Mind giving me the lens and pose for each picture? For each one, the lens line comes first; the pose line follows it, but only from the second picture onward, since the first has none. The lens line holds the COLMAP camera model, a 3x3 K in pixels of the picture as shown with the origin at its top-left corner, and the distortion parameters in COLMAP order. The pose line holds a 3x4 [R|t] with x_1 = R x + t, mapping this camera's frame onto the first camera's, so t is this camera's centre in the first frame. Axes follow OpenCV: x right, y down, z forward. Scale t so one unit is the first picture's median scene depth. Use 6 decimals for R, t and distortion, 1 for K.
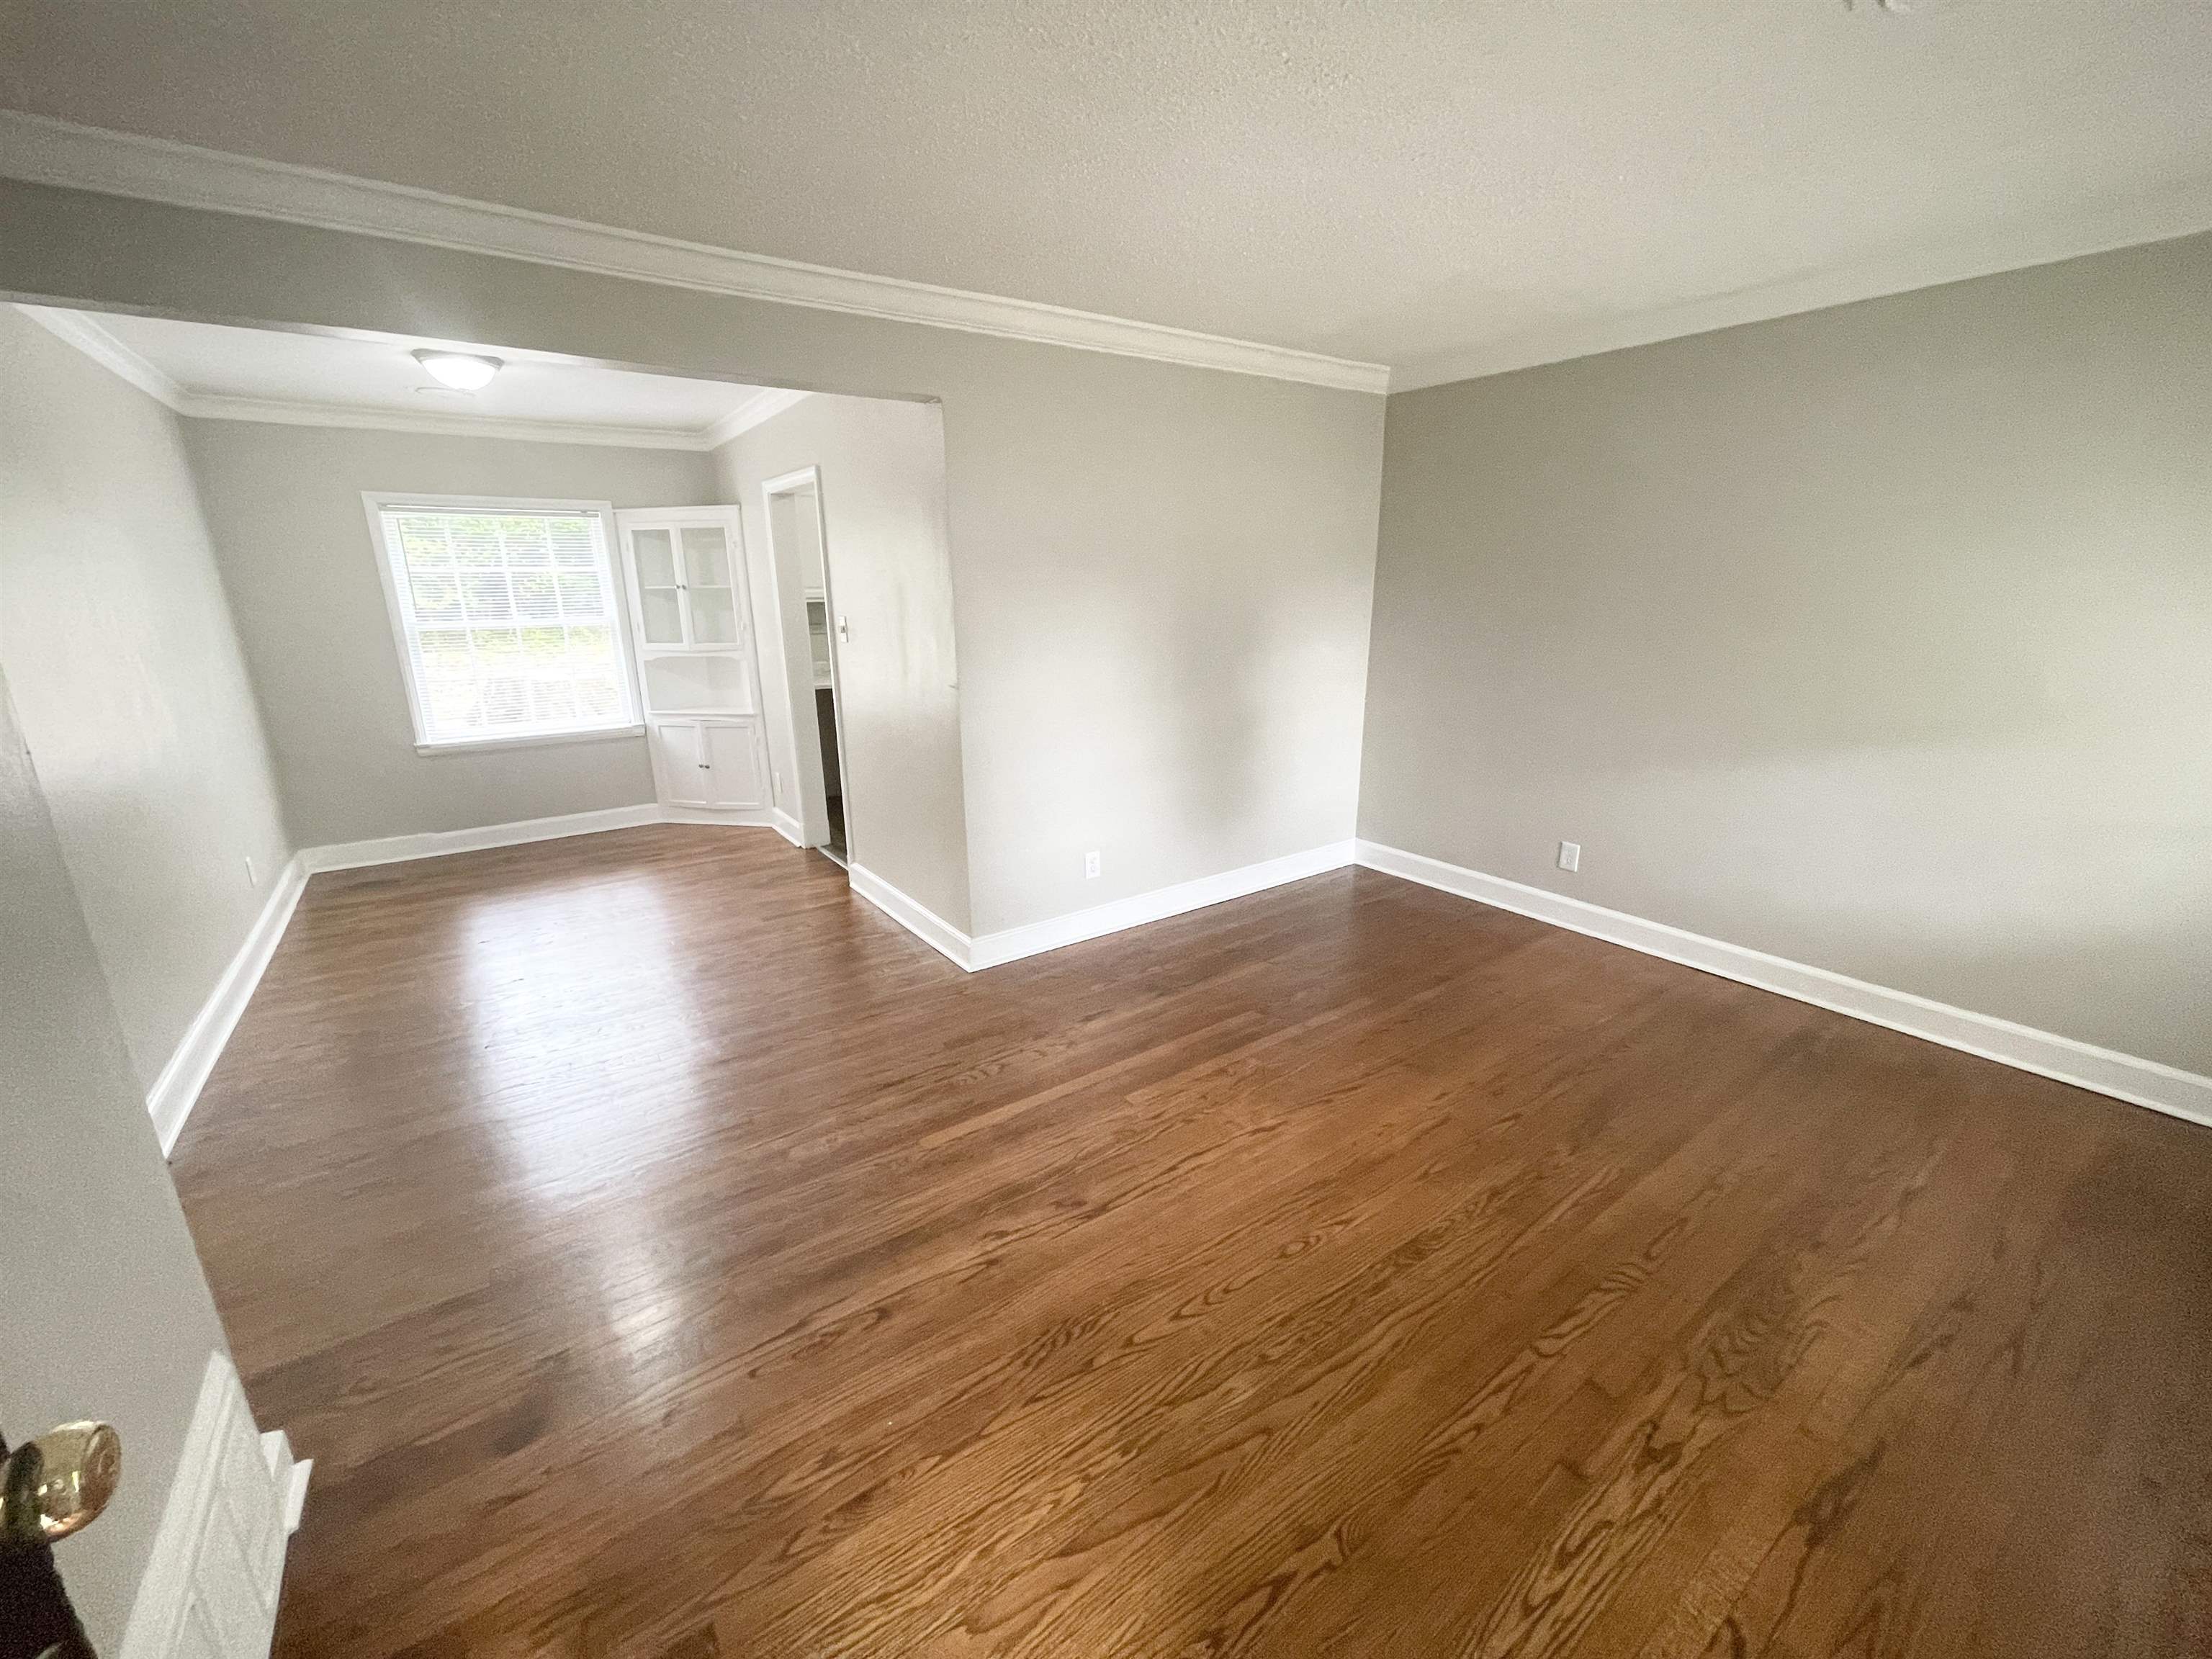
lens RADIAL K [[884.3, 0, 1104.4], [0, 884.3, 827.1], [0, 0, 1]] dist [-0.000725, 0.000086]
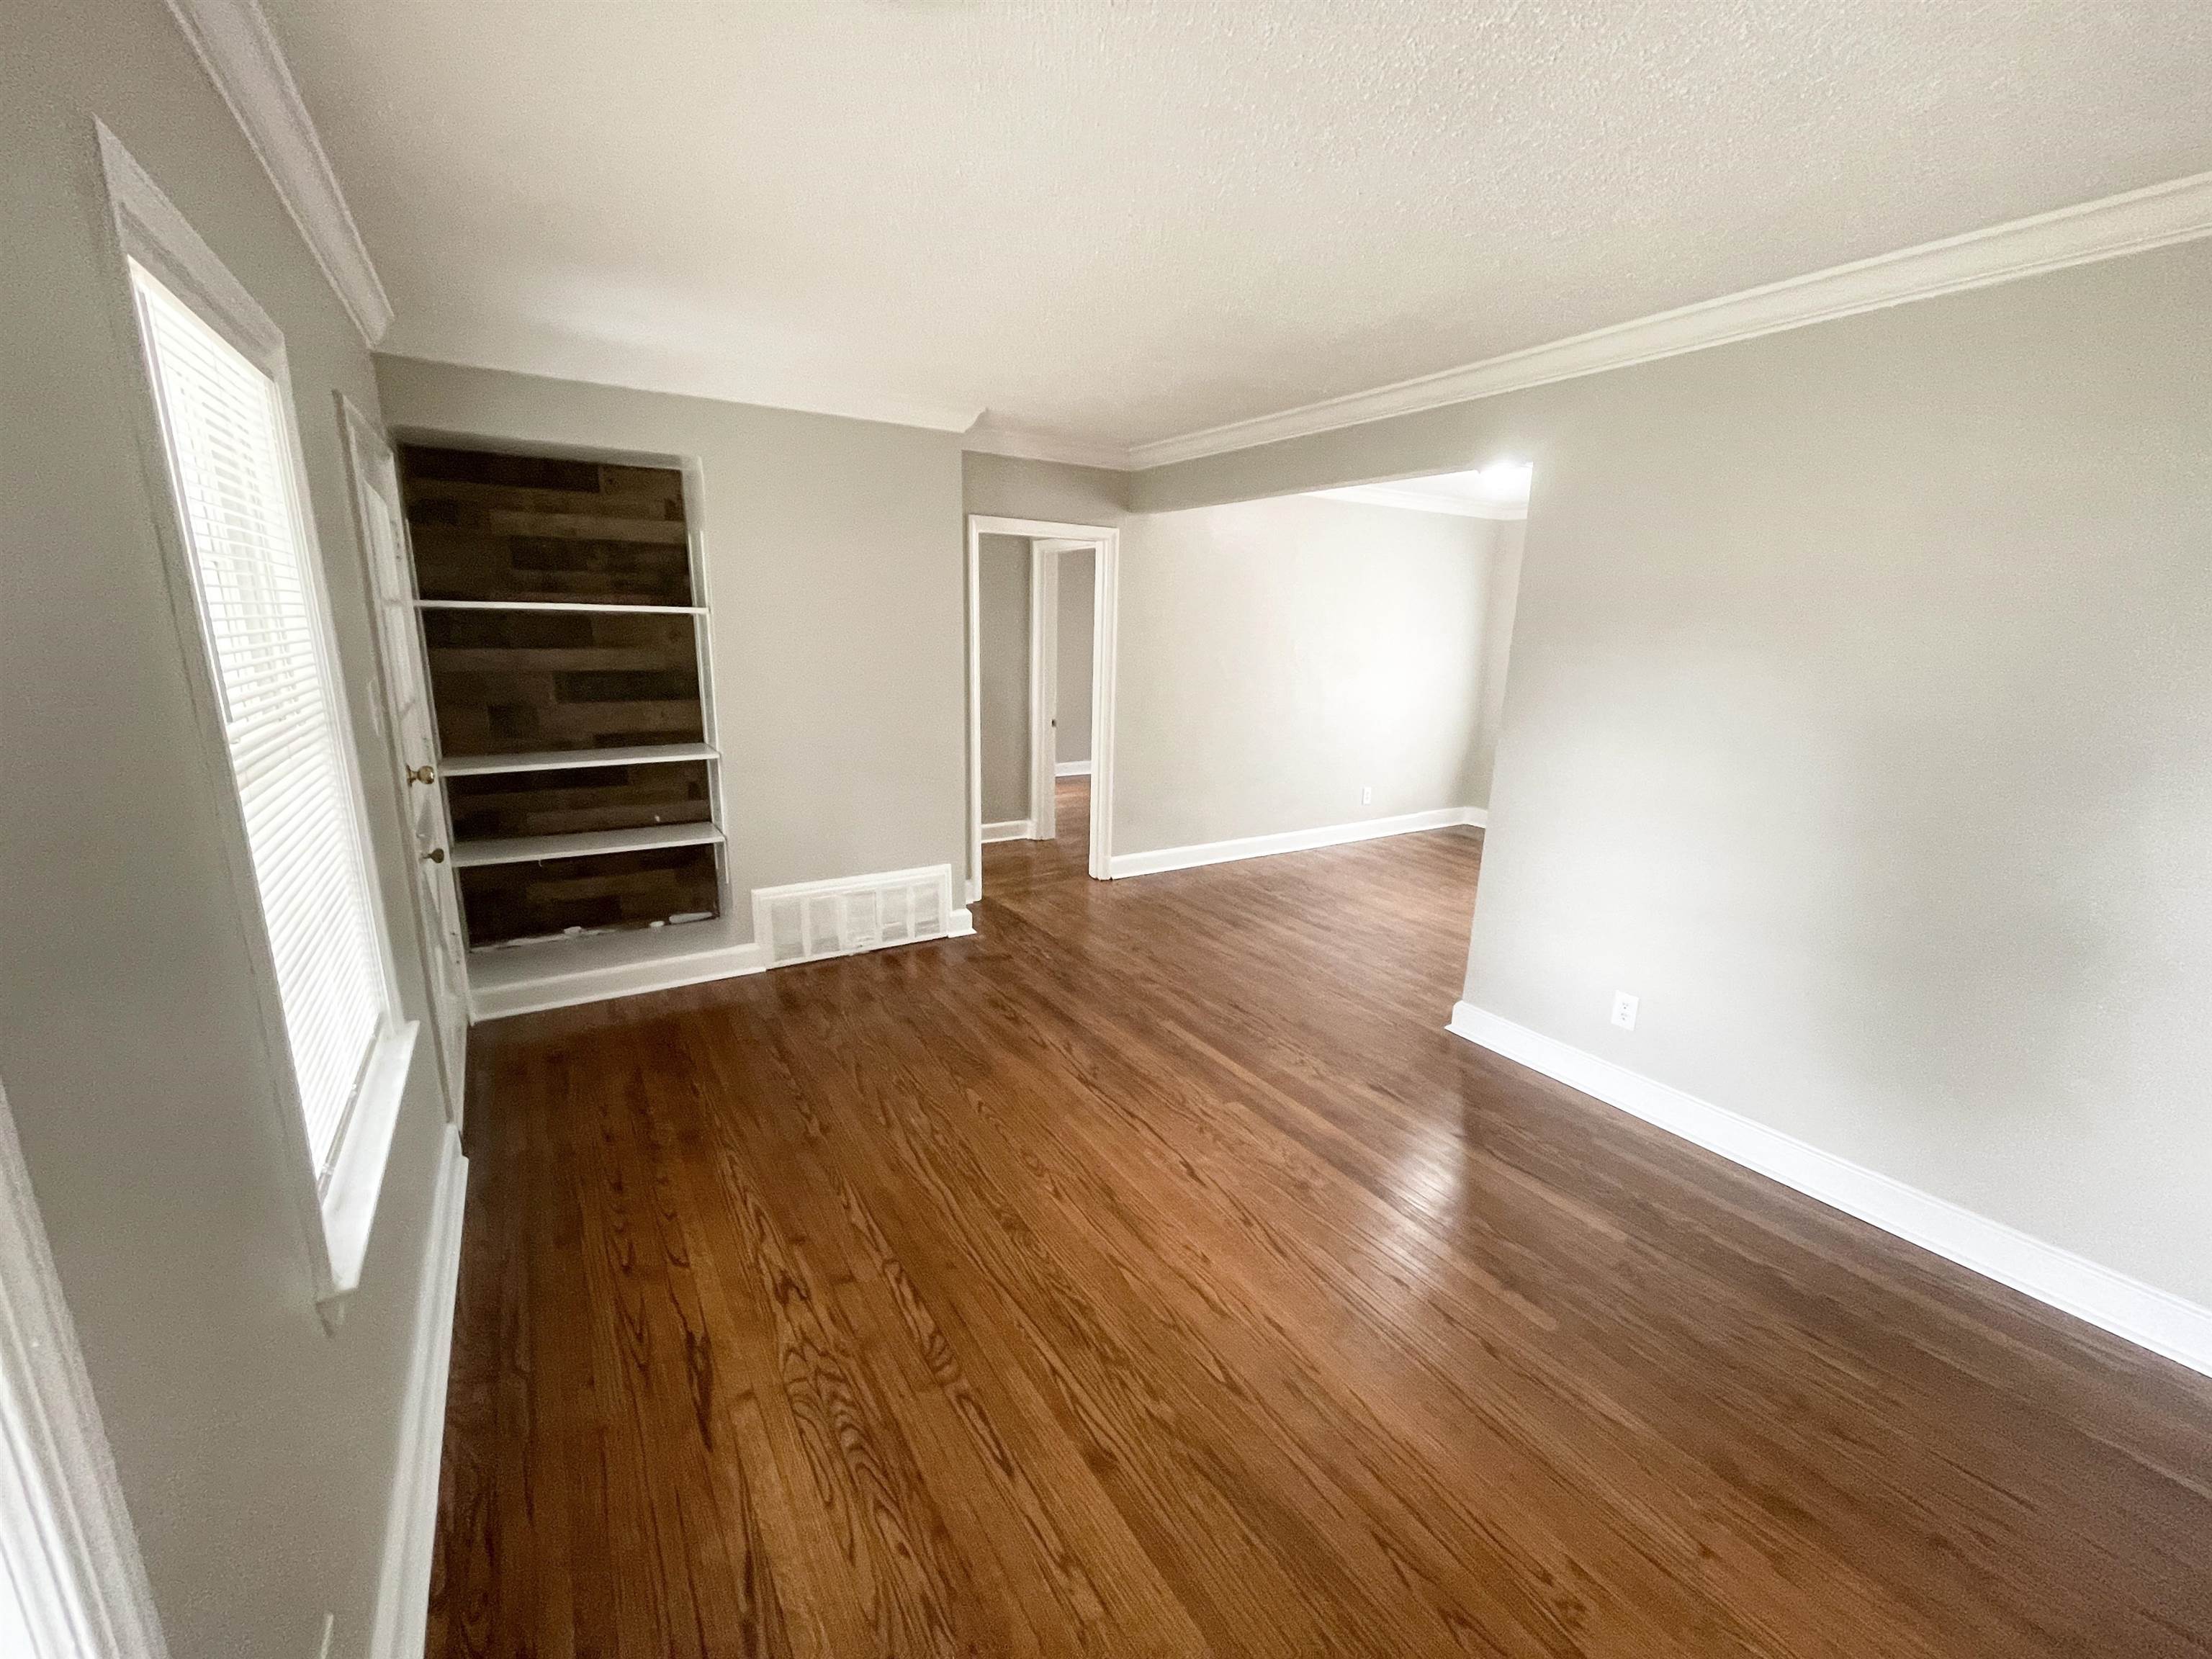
lens RADIAL K [[892.6, 0, 1104.4], [0, 892.6, 825.3], [0, 0, 1]] dist [-0.010986, 0.000030]
pose [[-0.045706, 0.244925, -0.968464, 1.492191], [-0.288167, 0.925032, 0.247541, -0.347062], [0.956489, 0.290394, 0.028300, 1.053173]]
